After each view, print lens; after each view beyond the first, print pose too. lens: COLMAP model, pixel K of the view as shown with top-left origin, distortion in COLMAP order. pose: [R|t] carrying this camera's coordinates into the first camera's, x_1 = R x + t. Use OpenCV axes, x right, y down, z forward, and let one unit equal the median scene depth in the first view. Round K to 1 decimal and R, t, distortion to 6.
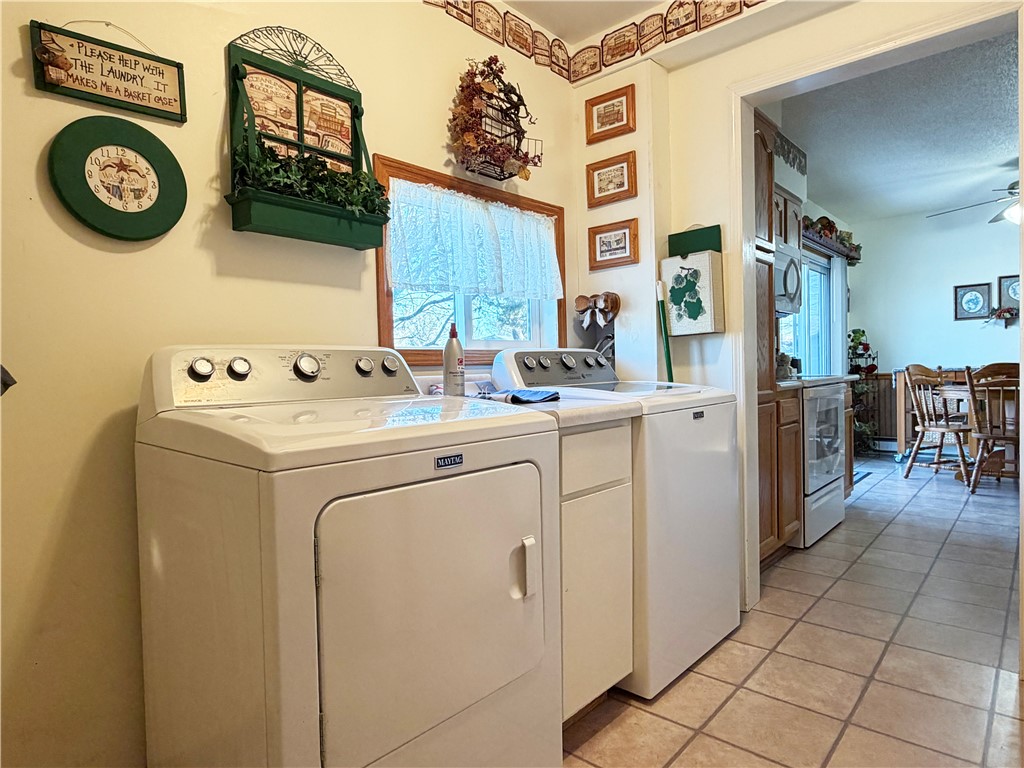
lens RADIAL K [[604.2, 0, 513.8], [0, 604.2, 385.5], [0, 0, 1]] dist [-0.005407, -0.001542]
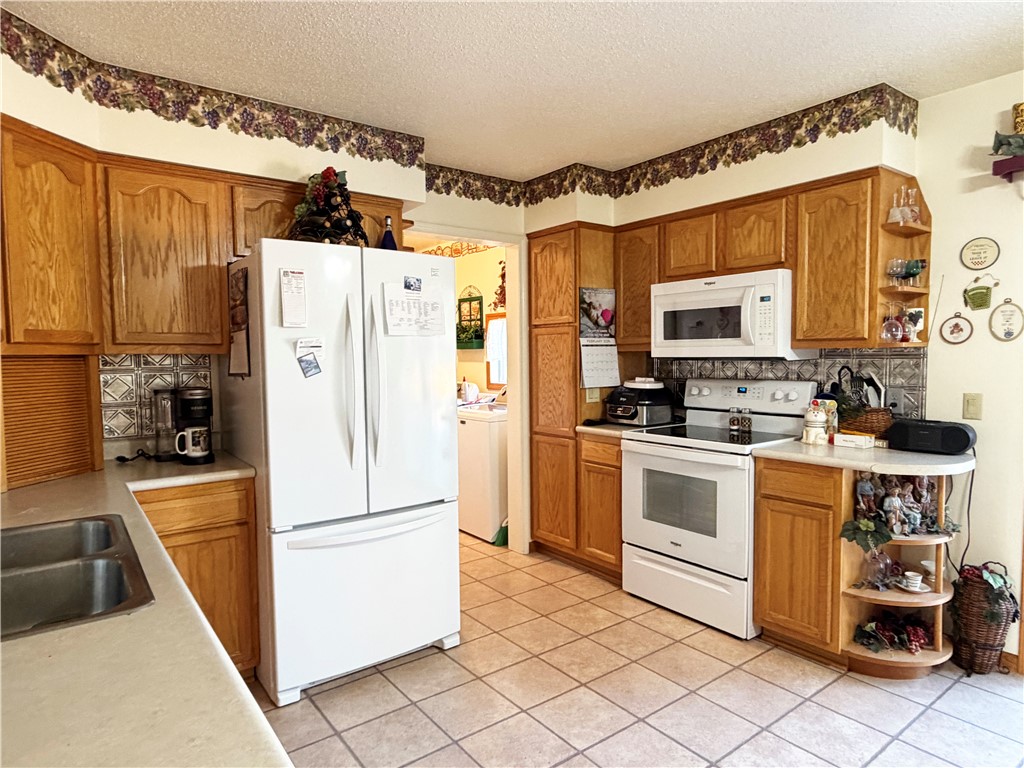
lens RADIAL K [[604.2, 0, 512.4], [0, 604.2, 385.0], [0, 0, 1]] dist [-0.005407, -0.001542]
pose [[-0.195894, 0.076213, -0.977659, 1.276537], [-0.012050, 0.996713, 0.080113, -0.140619], [0.980551, 0.027475, -0.194332, 0.841757]]
